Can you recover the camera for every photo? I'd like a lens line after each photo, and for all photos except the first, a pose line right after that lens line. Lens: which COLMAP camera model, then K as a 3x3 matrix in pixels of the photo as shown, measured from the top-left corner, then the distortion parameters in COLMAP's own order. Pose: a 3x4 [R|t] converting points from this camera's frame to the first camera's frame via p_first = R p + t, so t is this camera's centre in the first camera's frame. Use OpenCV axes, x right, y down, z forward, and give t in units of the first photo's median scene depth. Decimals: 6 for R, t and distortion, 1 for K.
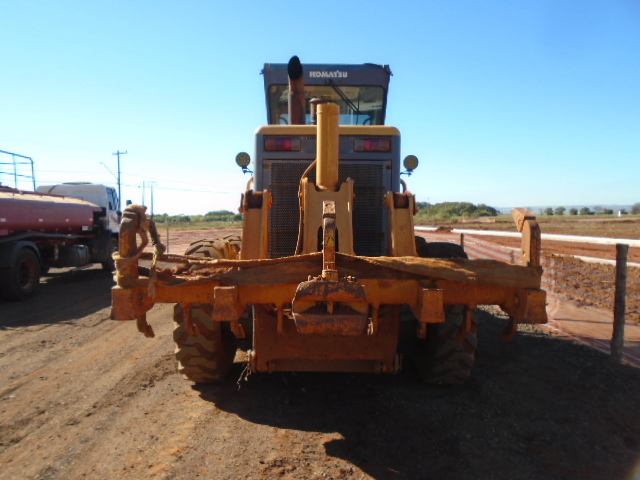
lens RADIAL K [[497.0, 0, 320.0], [0, 497.0, 240.0], [0, 0, 1]] dist [-0.013419, 0.003002]
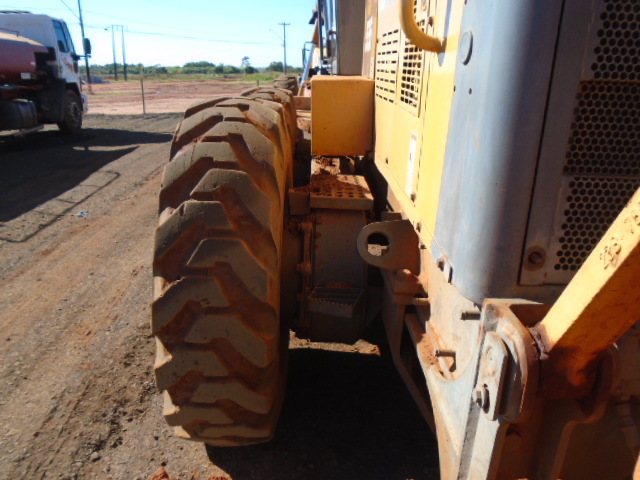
lens RADIAL K [[497.0, 0, 320.0], [0, 497.0, 240.0], [0, 0, 1]] dist [-0.013419, 0.003002]
pose [[0.999380, 0.010786, 0.033505, -0.058659], [-0.019657, 0.960652, 0.277060, -0.001525], [-0.029198, -0.277547, 0.960268, 0.209526]]
